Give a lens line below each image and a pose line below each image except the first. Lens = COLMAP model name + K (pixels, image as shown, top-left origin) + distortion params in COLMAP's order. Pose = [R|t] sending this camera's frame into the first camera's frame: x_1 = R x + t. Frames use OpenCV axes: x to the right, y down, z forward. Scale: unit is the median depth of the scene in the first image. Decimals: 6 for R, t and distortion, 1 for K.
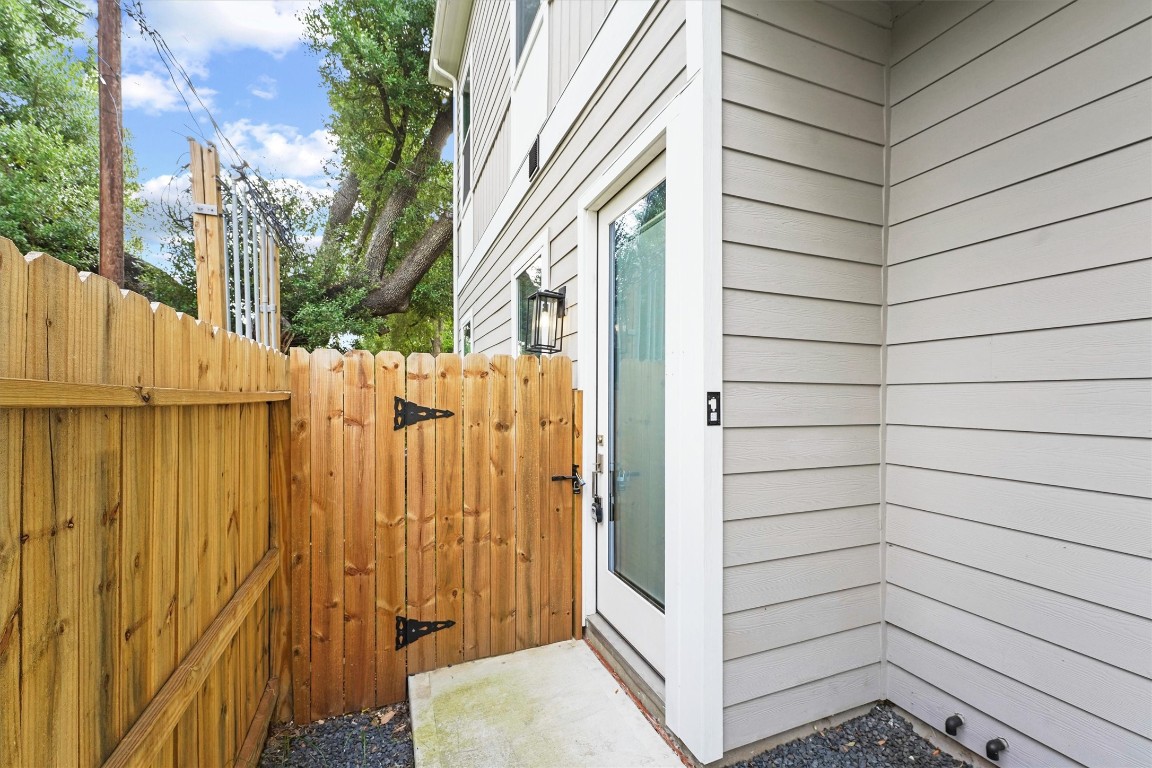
lens RADIAL K [[471.2, 0, 574.7], [0, 471.2, 394.1], [0, 0, 1]] dist [0.001251, 0.000057]
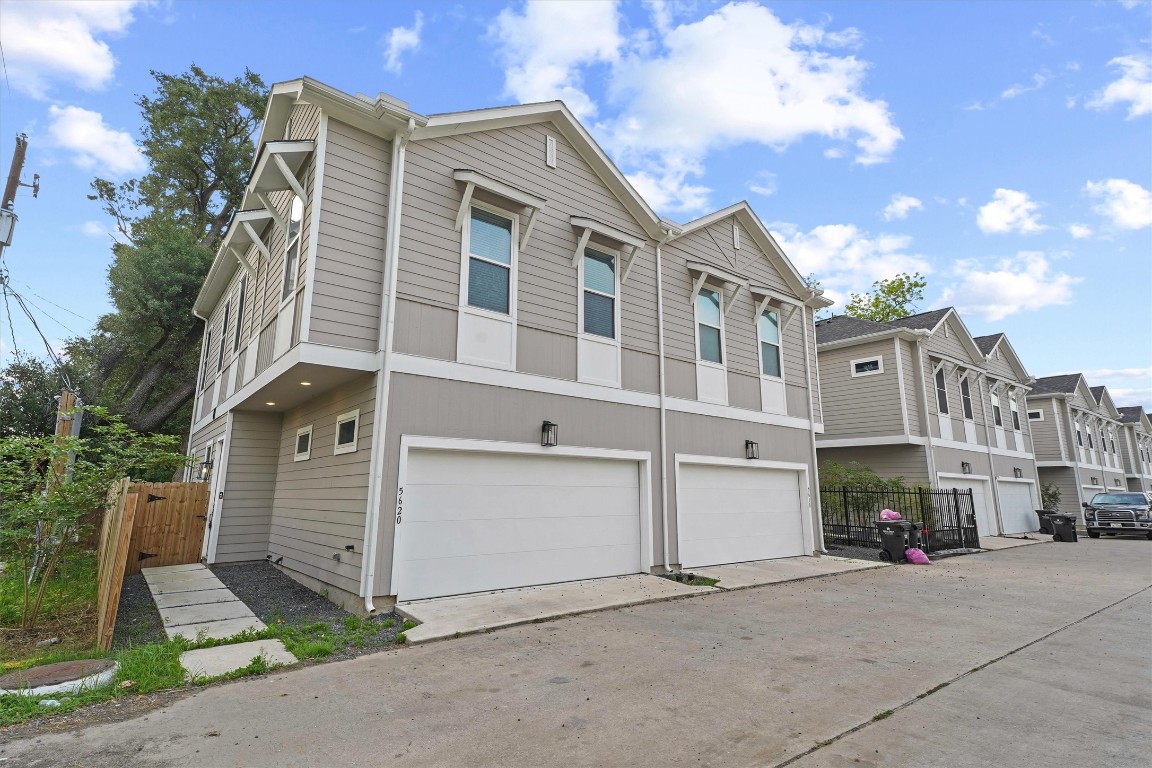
lens RADIAL K [[564.2, 0, 579.8], [0, 564.2, 379.8], [0, 0, 1]] dist [0.021862, 0.000416]
pose [[0.953309, 0.064457, 0.295039, 1.479700], [-0.004022, 0.979581, -0.201012, 0.019003], [-0.301971, 0.190440, 0.934102, -4.433615]]
